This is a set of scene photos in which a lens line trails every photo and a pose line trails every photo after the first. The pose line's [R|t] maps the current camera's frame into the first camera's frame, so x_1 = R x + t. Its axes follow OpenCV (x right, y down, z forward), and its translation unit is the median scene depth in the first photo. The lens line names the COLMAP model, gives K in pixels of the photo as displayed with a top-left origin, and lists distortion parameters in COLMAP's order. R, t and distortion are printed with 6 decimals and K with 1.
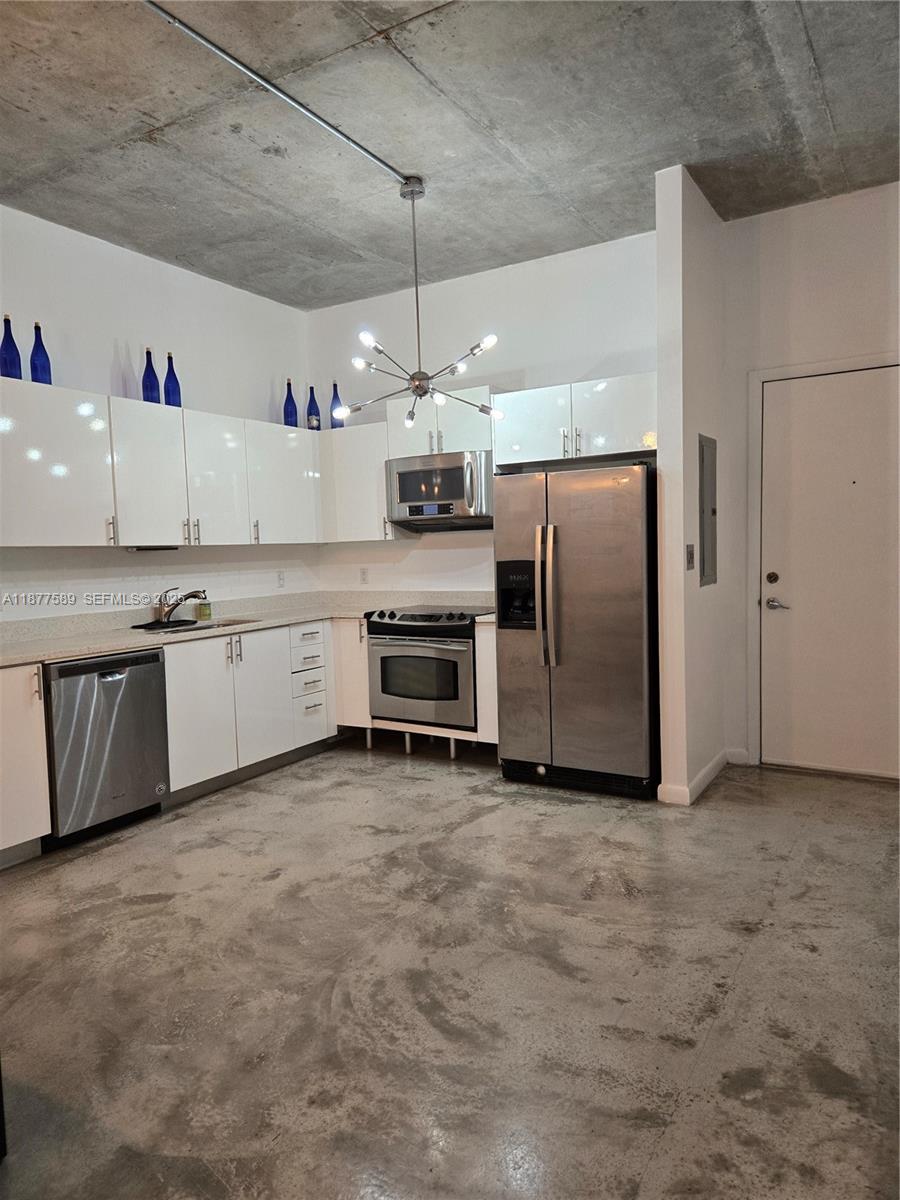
lens RADIAL K [[798.4, 0, 453.1], [0, 798.4, 602.2], [0, 0, 1]] dist [0.075679, -0.062862]
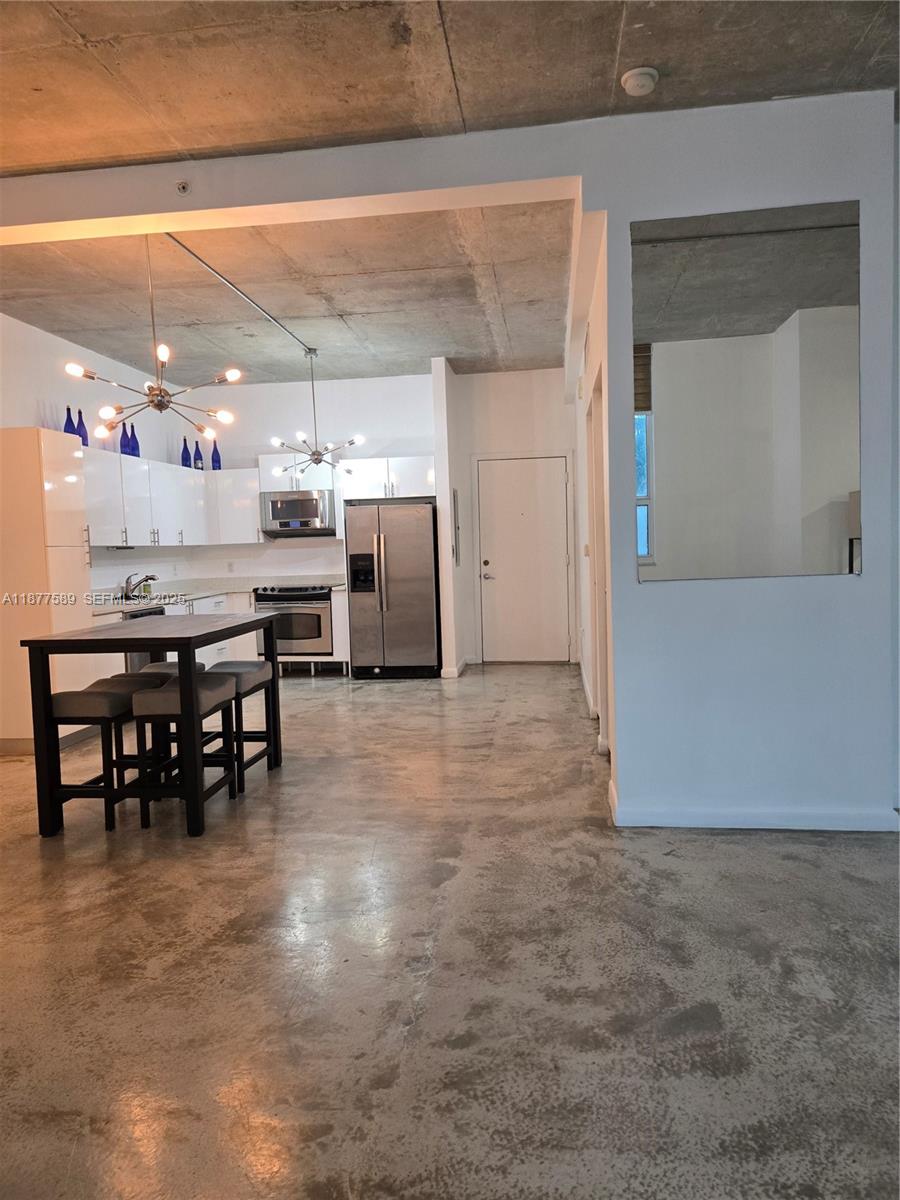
lens RADIAL K [[801.1, 0, 451.7], [0, 801.1, 595.1], [0, 0, 1]] dist [0.074860, -0.061096]
pose [[0.914553, -0.026312, 0.403609, -0.543865], [0.033789, 0.999364, -0.011414, 0.078962], [-0.403052, 0.024076, 0.914860, -0.852713]]
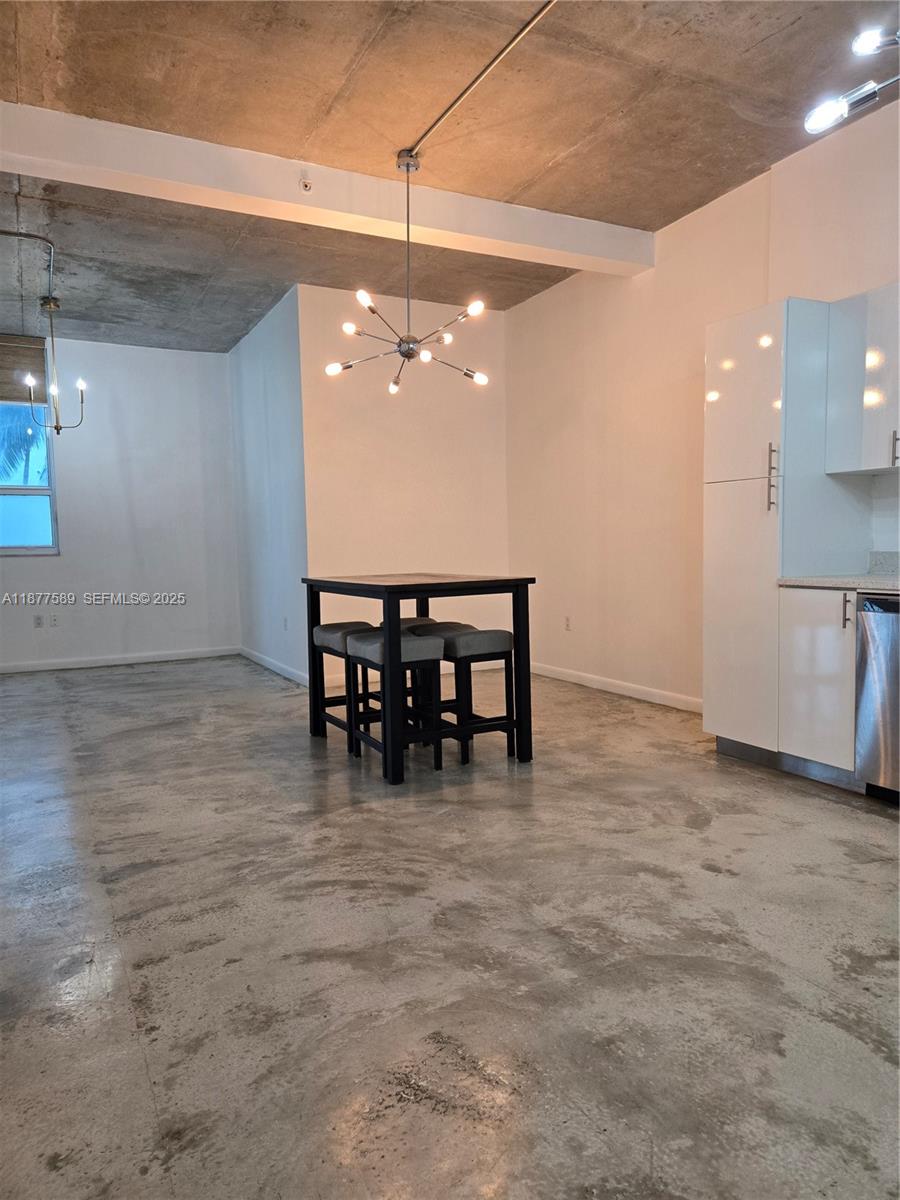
lens RADIAL K [[798.4, 0, 453.1], [0, 798.4, 602.2], [0, 0, 1]] dist [0.075679, -0.062862]
pose [[-0.520928, 0.105709, -0.847030, 0.519198], [-0.019826, 0.990536, 0.135812, -0.030281], [0.853371, 0.087541, -0.513902, 1.051194]]
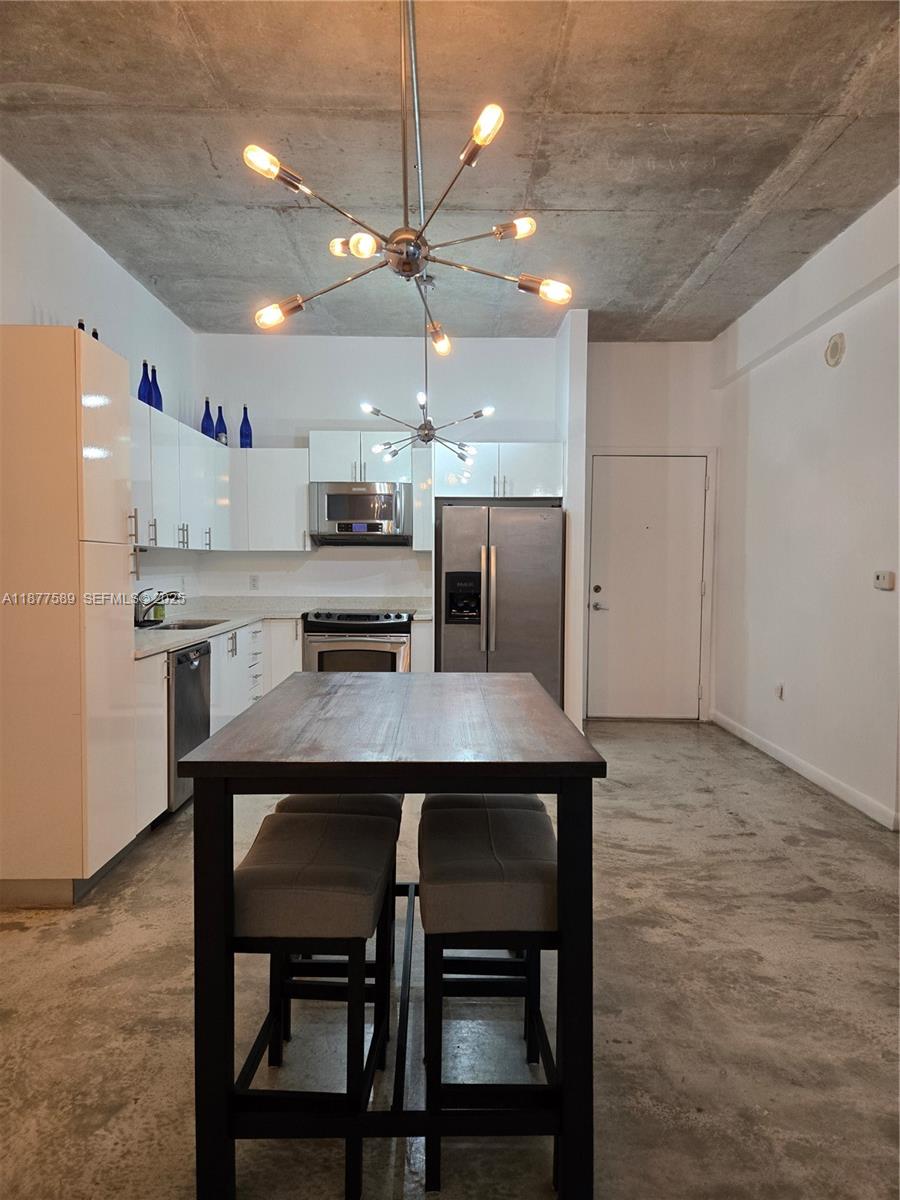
lens RADIAL K [[802.0, 0, 452.3], [0, 802.0, 603.6], [0, 0, 1]] dist [0.081786, -0.064324]
pose [[0.852990, 0.008614, 0.521856, -0.725517], [0.004053, 0.999724, -0.023126, 0.035585], [-0.521911, 0.021841, 0.852720, -0.130187]]
